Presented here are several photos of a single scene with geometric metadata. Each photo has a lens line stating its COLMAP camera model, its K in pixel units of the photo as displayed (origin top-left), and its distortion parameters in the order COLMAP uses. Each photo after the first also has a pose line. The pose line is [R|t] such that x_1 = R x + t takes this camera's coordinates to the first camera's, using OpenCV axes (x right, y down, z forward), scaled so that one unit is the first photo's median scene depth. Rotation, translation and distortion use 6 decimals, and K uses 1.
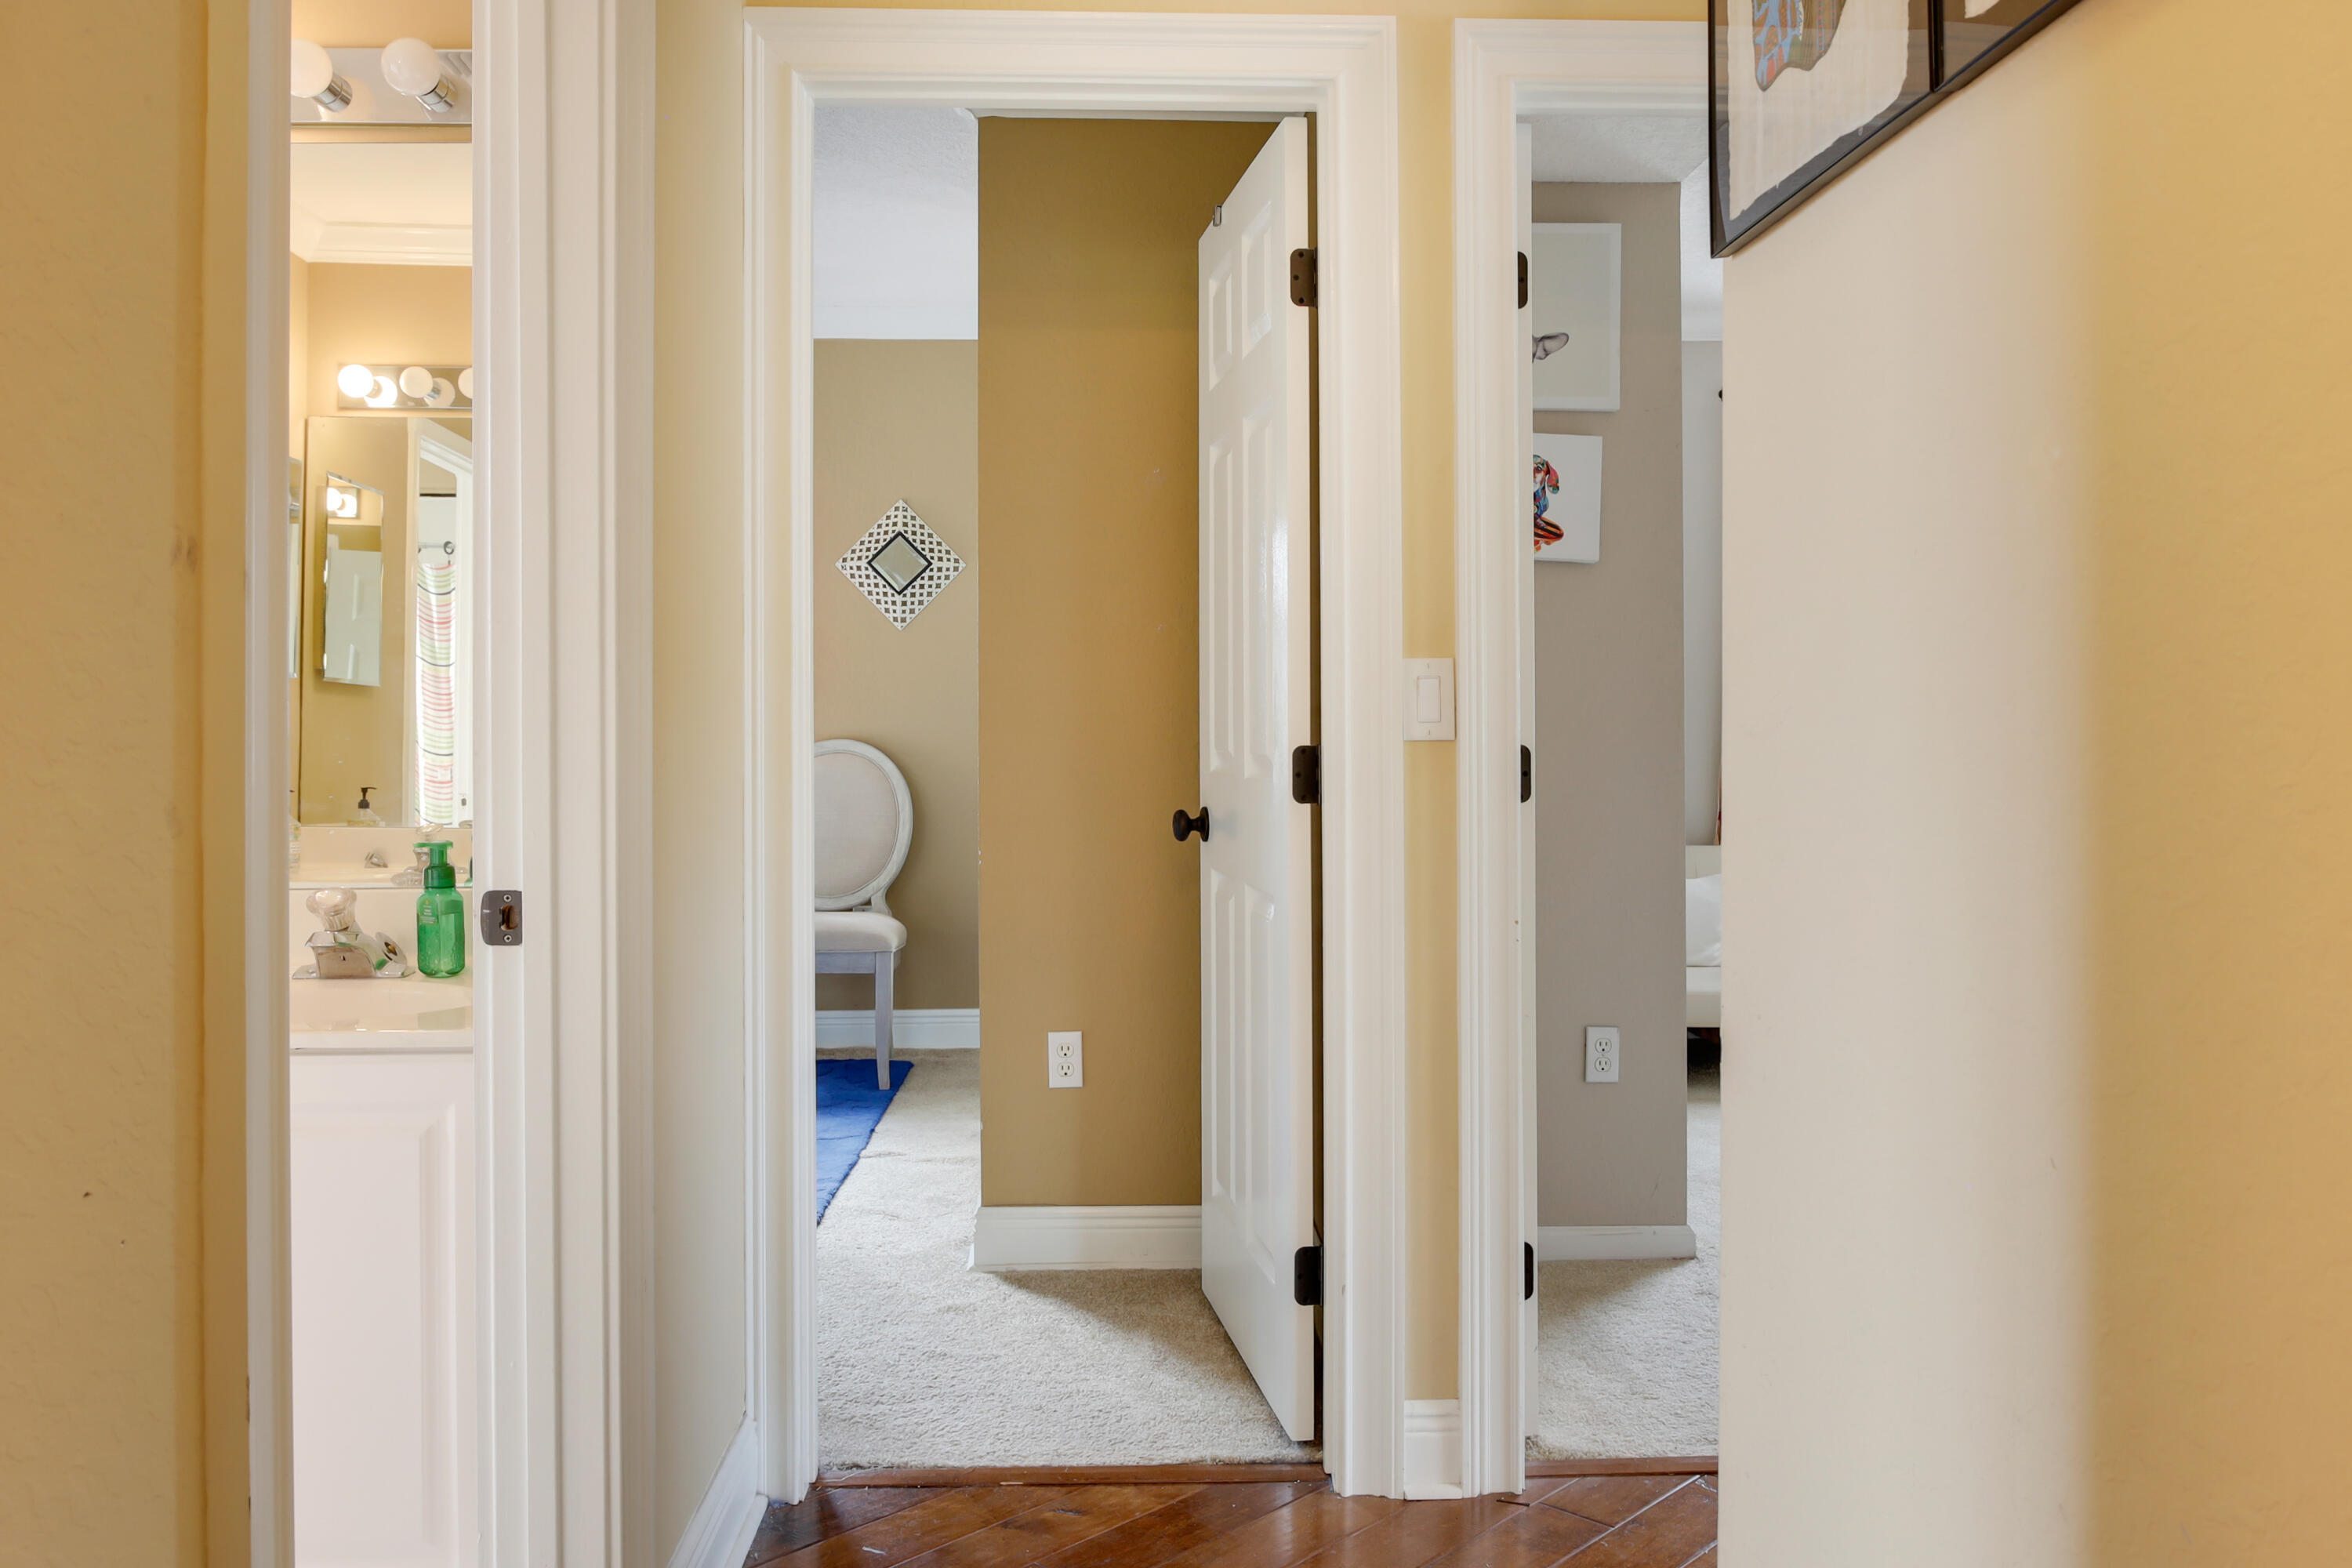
lens RADIAL K [[1865.8, 0, 1183.2], [0, 1865.8, 764.5], [0, 0, 1]] dist [-0.012904, -0.017207]
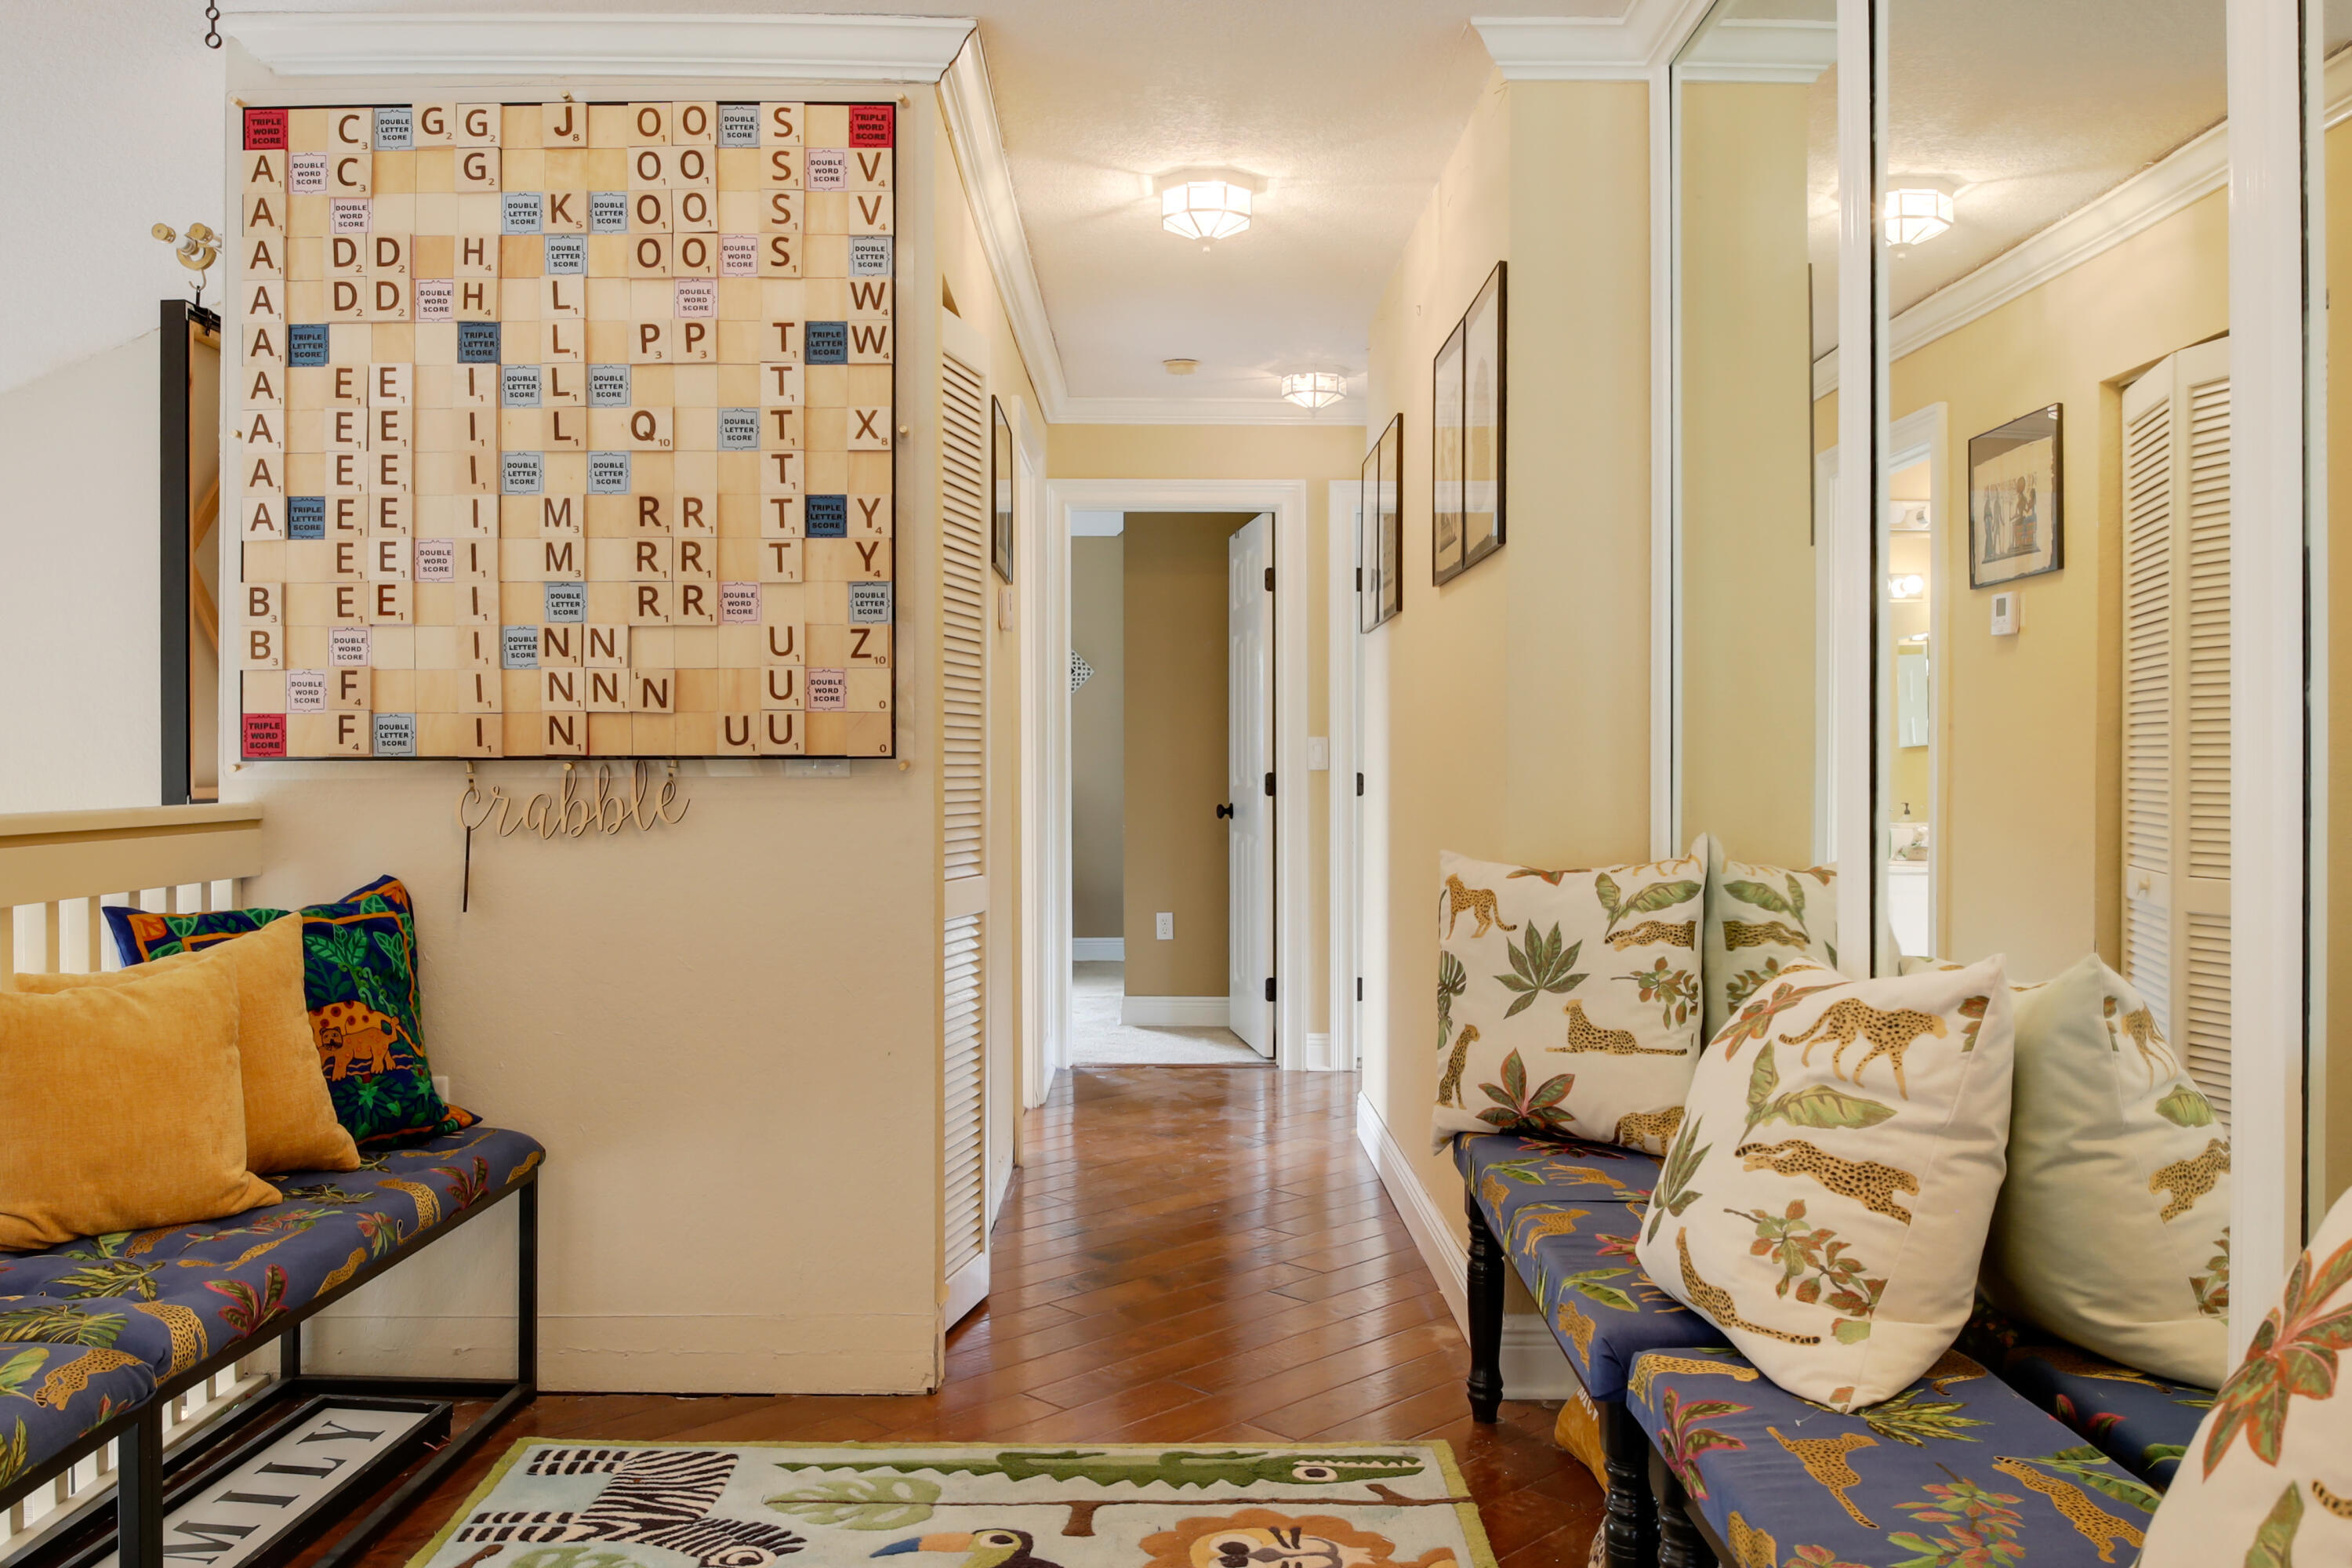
lens RADIAL K [[1865.8, 0, 1220.9], [0, 1865.8, 764.2], [0, 0, 1]] dist [-0.012904, -0.017207]
pose [[0.999972, 0.001197, -0.007360, 0.015002], [-0.001396, 0.999634, -0.027030, 0.035084], [0.007325, 0.027040, 0.999608, -1.116309]]
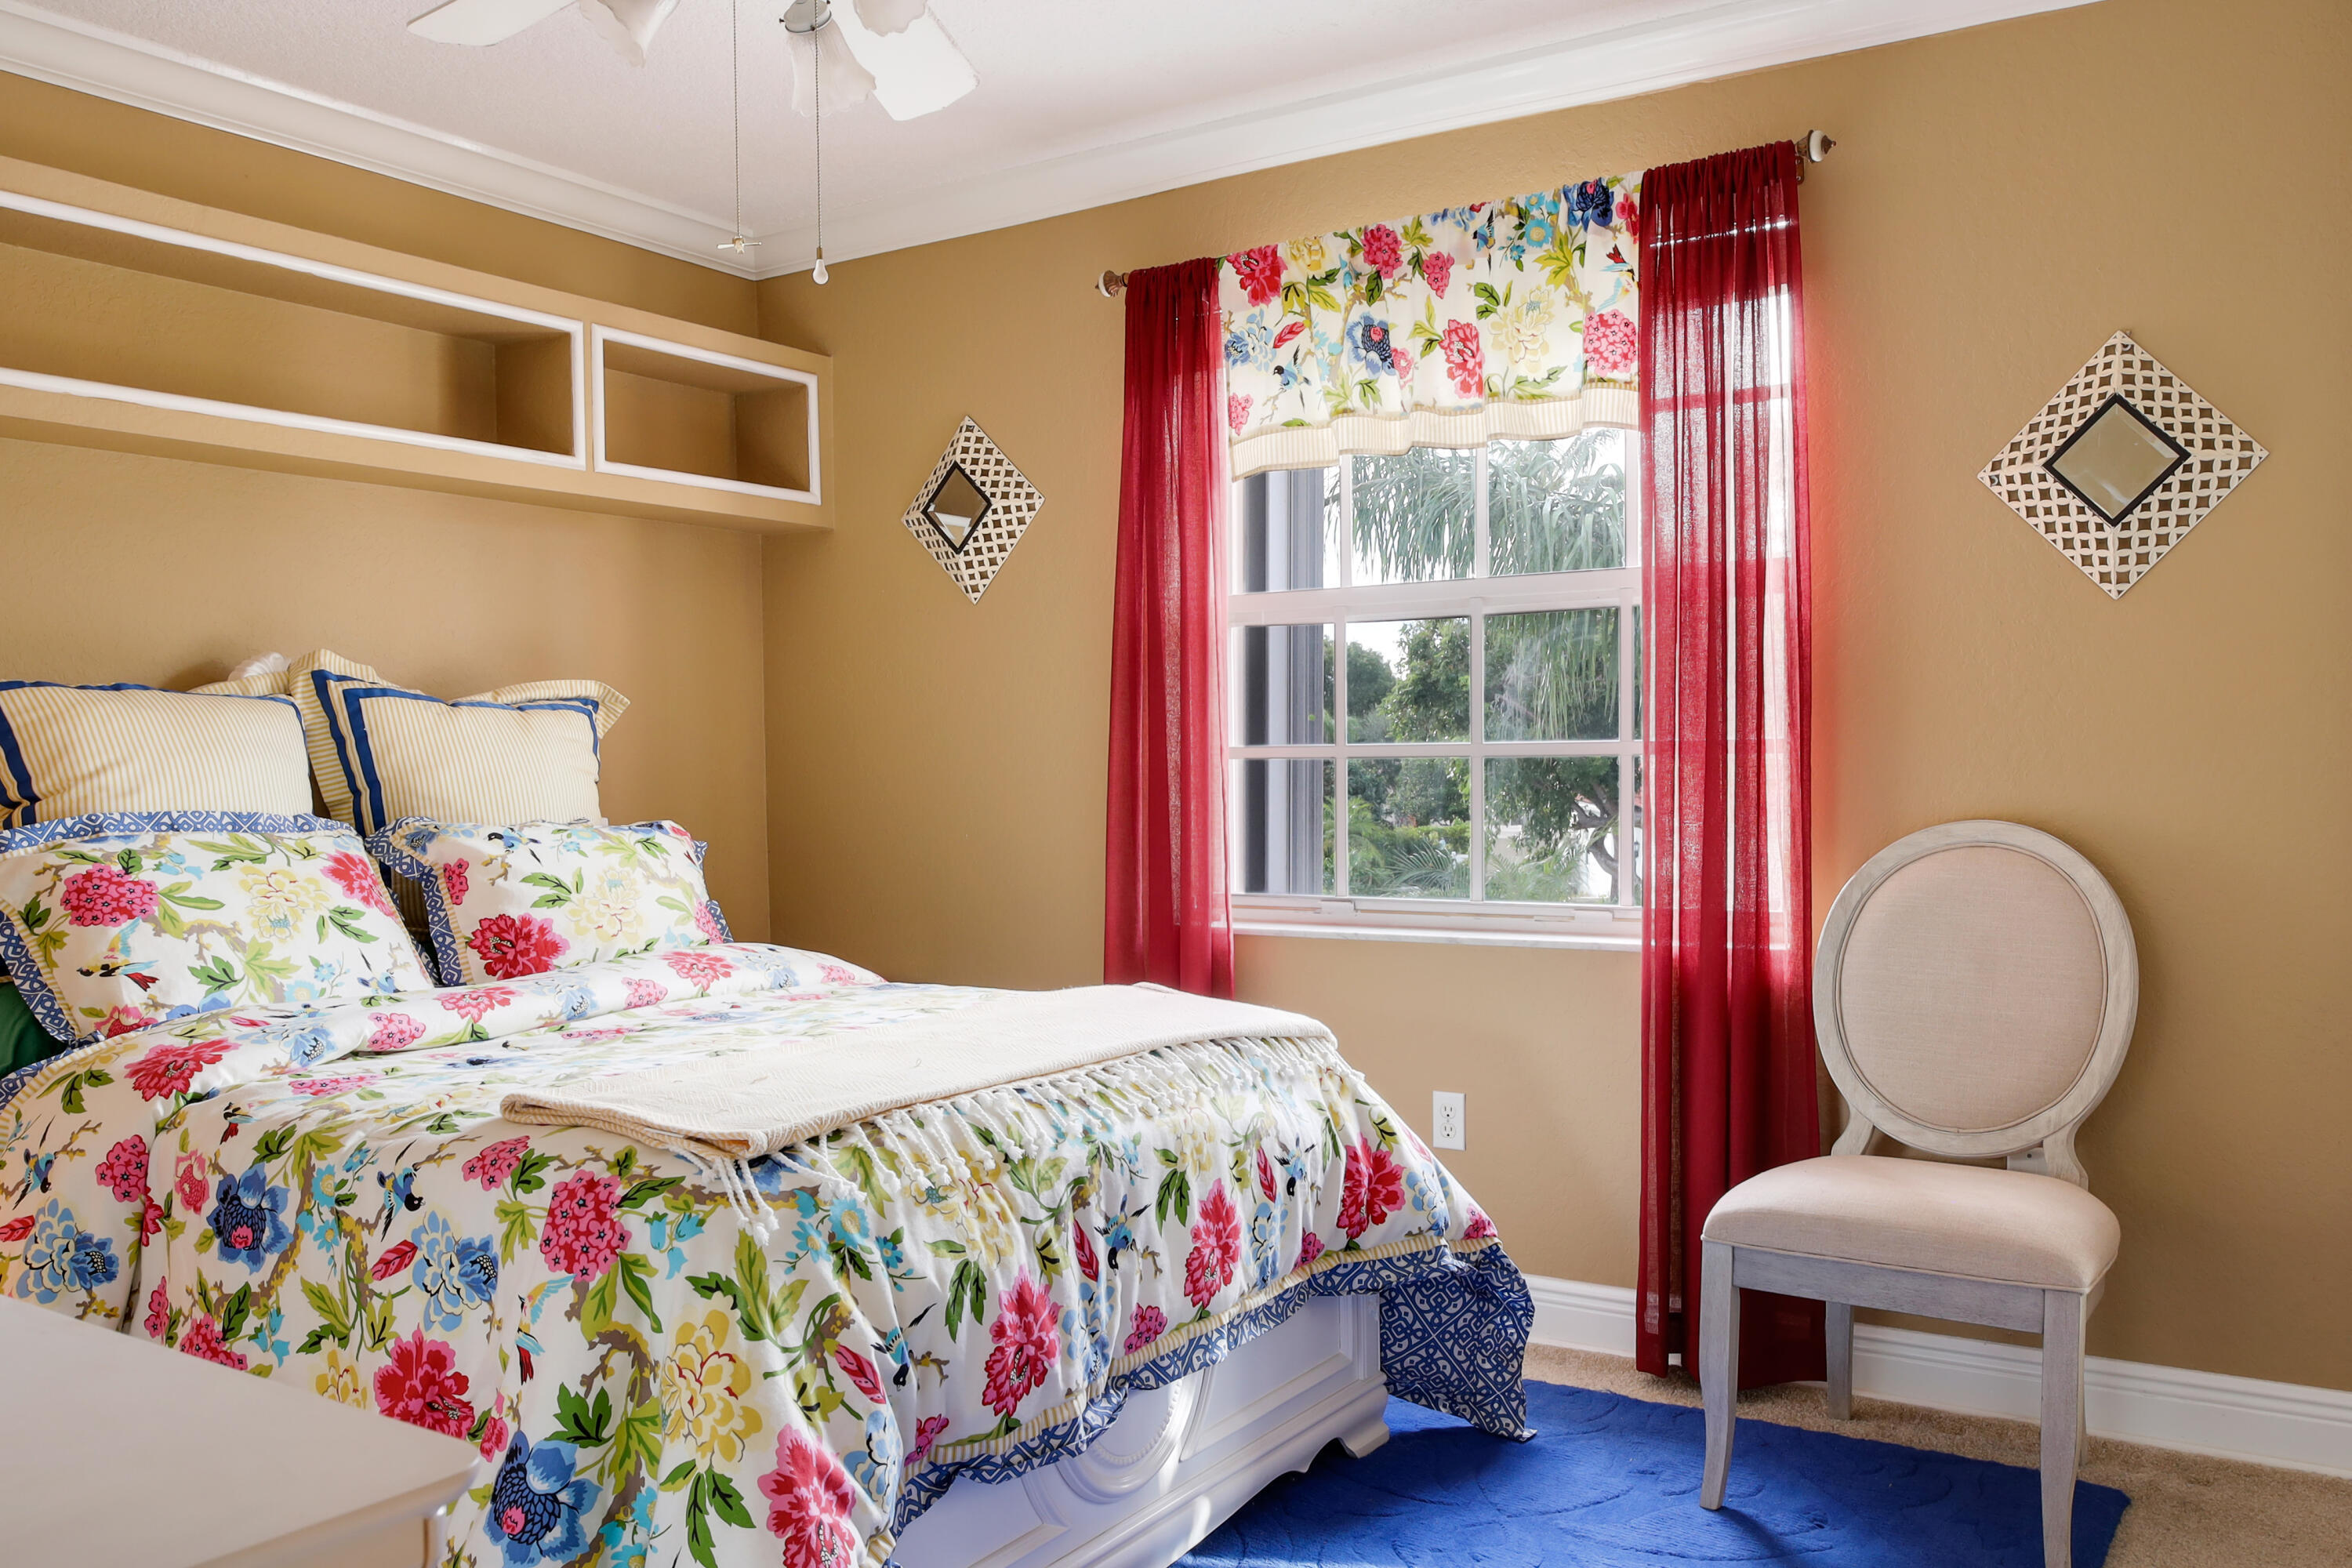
lens RADIAL K [[1865.8, 0, 1195.1], [0, 1865.8, 806.2], [0, 0, 1]] dist [-0.012904, -0.017207]
pose [[0.818021, 0.010575, -0.575091, -0.068746], [-0.009604, 0.999943, 0.004725, -0.017565], [0.575108, 0.001658, 0.818076, 0.464579]]
